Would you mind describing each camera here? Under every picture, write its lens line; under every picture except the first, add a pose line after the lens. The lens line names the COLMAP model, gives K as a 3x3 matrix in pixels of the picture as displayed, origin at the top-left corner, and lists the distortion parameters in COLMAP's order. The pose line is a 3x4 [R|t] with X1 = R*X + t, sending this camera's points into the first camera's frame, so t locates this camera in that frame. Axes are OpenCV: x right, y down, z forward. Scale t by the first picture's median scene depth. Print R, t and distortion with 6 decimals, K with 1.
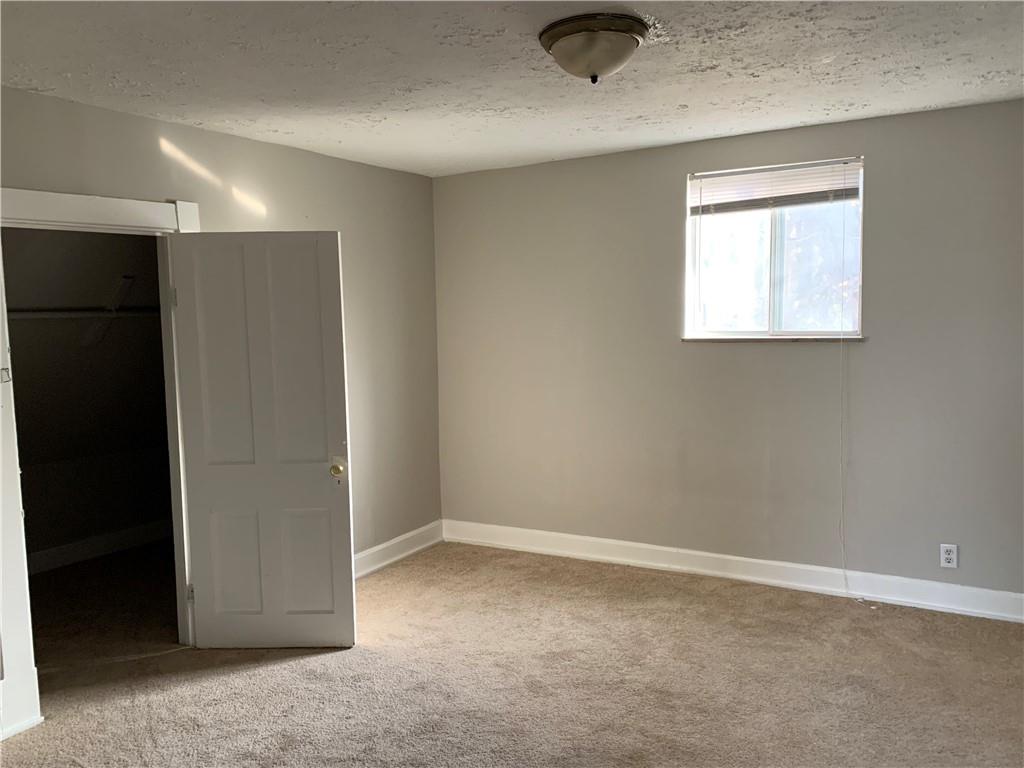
lens RADIAL K [[810.5, 0, 487.7], [0, 810.5, 373.2], [0, 0, 1]] dist [0.036406, -0.019982]
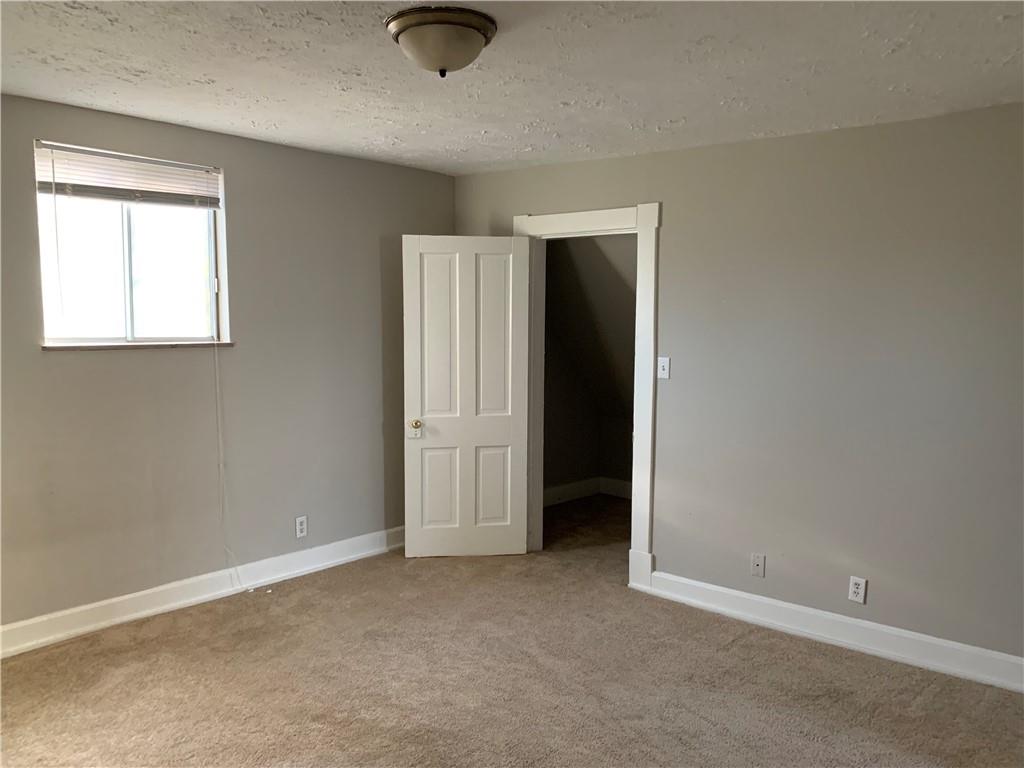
lens RADIAL K [[810.5, 0, 510.7], [0, 810.5, 373.9], [0, 0, 1]] dist [0.036406, -0.019982]
pose [[0.213119, -0.046614, 0.975914, -0.466007], [0.063964, 0.997384, 0.033671, -0.015148], [-0.974930, 0.055248, 0.215543, 0.410364]]
